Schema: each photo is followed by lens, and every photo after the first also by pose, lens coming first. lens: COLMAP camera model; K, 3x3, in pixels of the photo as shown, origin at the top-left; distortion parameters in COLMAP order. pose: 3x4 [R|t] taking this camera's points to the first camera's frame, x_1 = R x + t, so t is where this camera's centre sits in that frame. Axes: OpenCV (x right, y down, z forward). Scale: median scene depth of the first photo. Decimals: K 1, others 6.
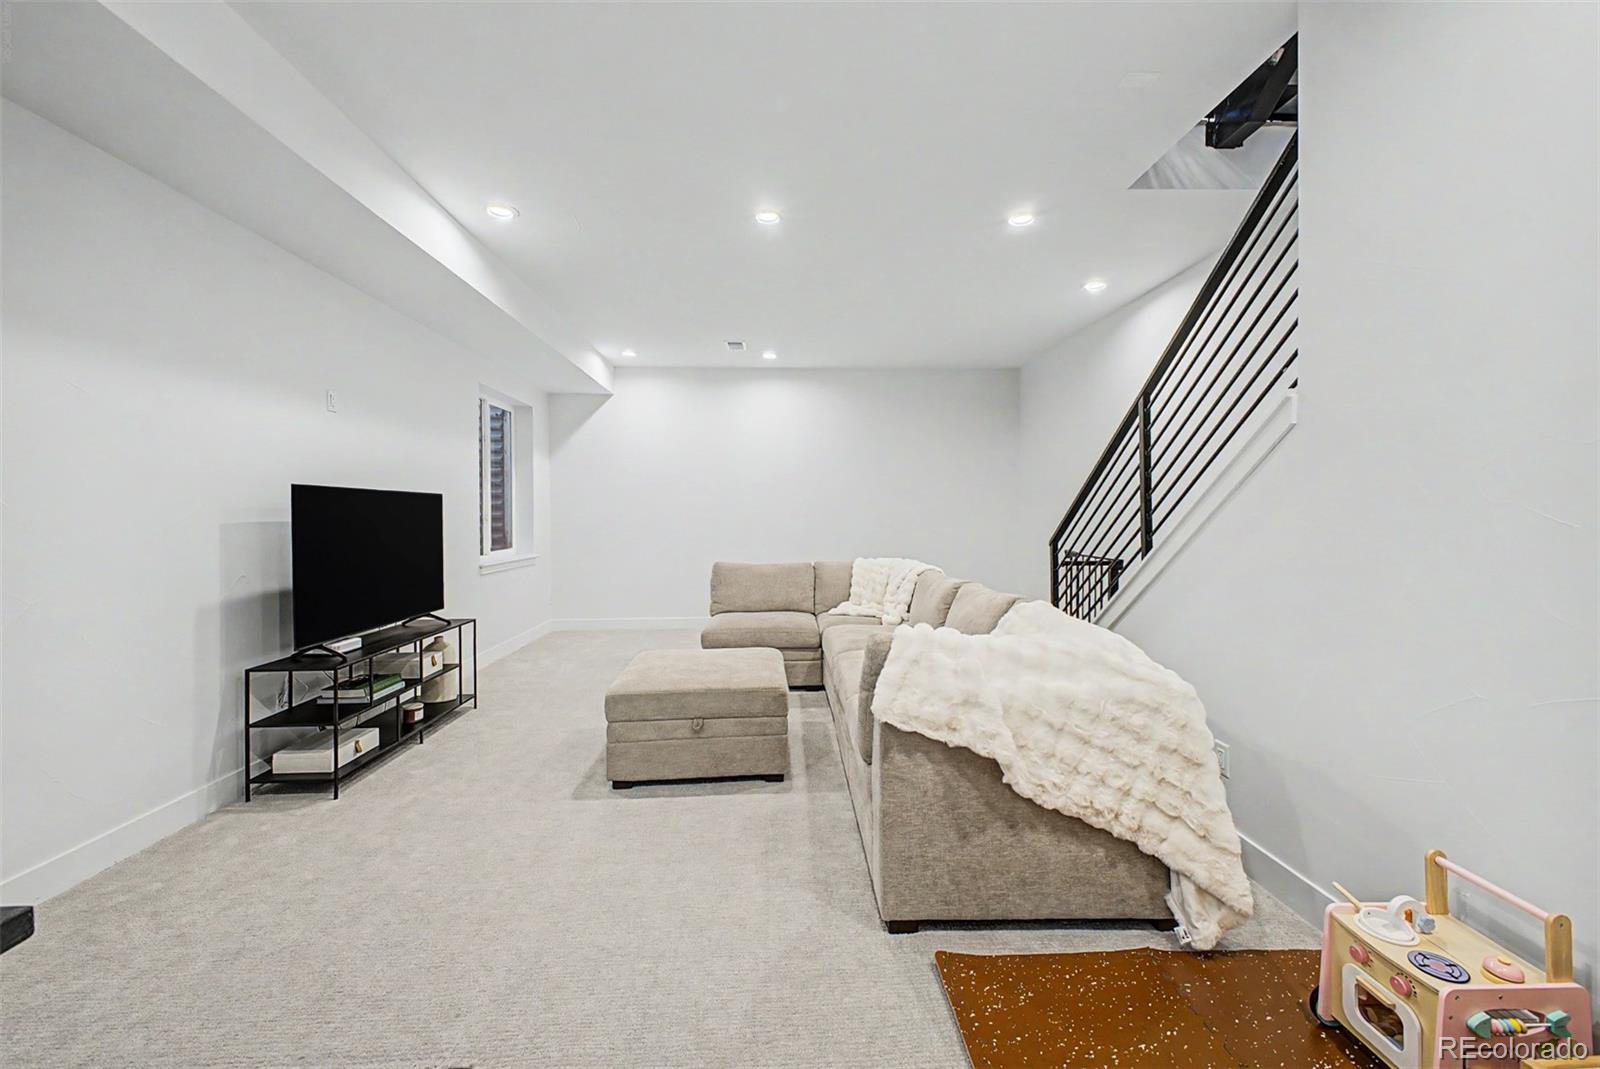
lens RADIAL K [[641.2, 0, 802.1], [0, 641.2, 518.8], [0, 0, 1]] dist [0.001950, 0.000324]
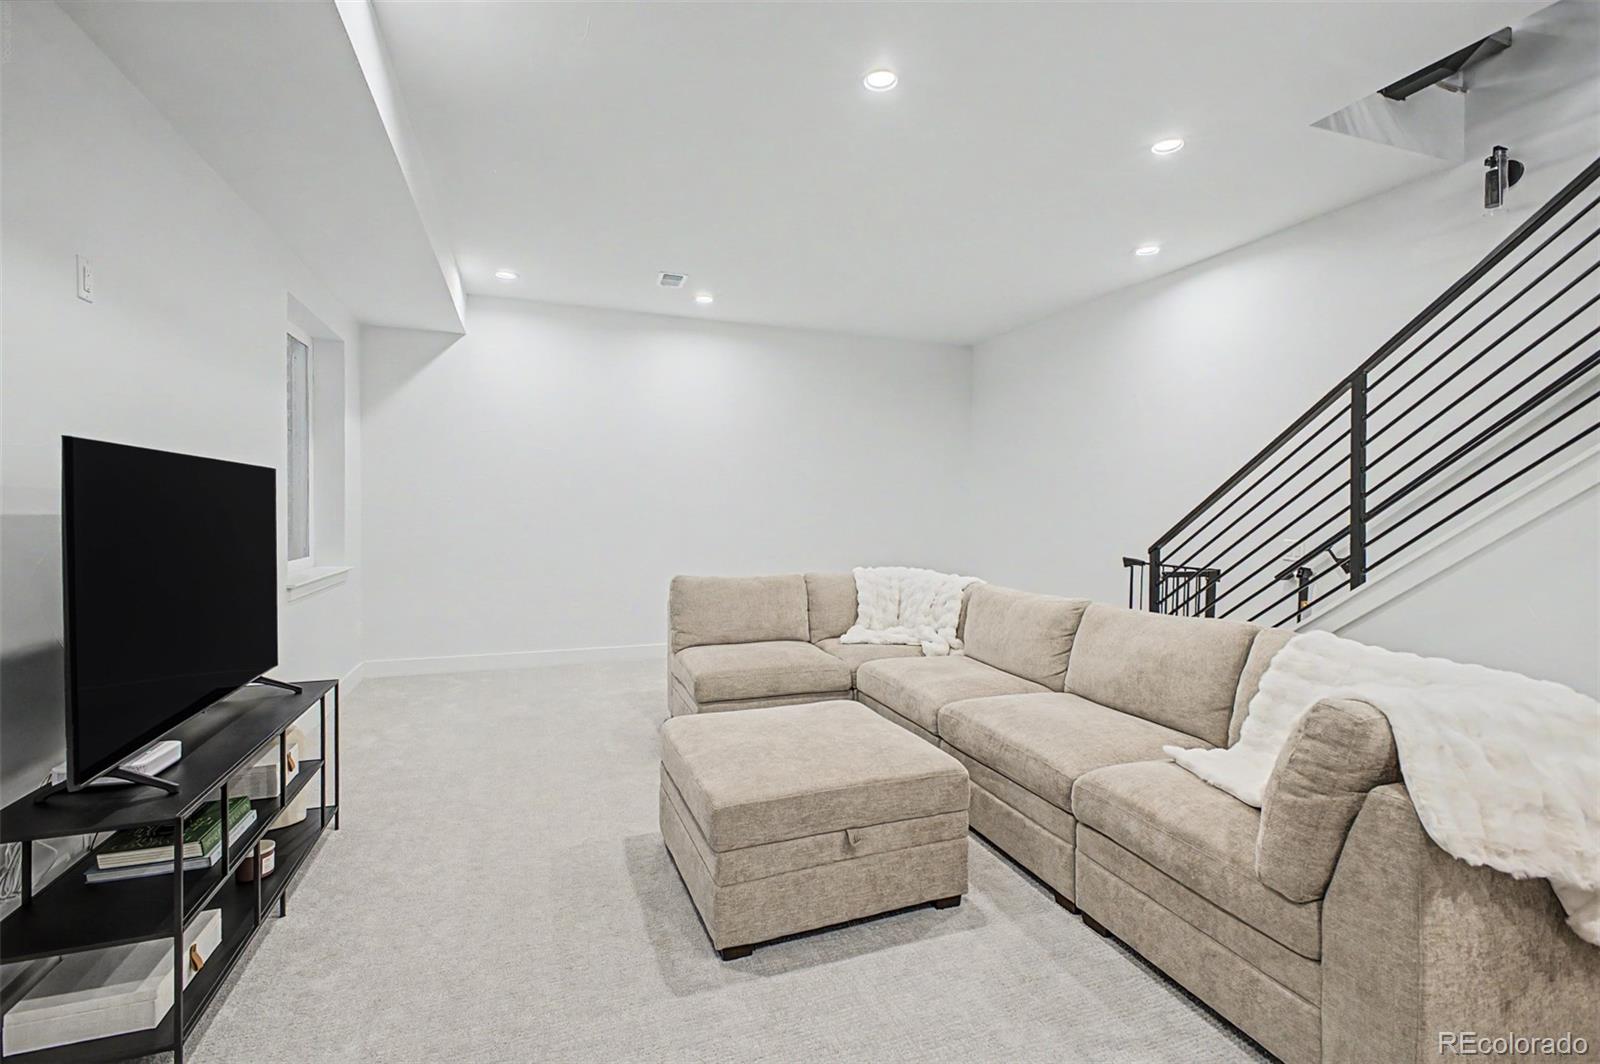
lens RADIAL K [[724.5, 0, 799.7], [0, 724.5, 522.0], [0, 0, 1]] dist [0.017317, -0.008424]
pose [[0.953774, 0.009773, 0.300366, -0.318321], [-0.012993, 0.999878, 0.008725, -0.002213], [-0.300244, -0.012224, 0.953784, 0.236325]]
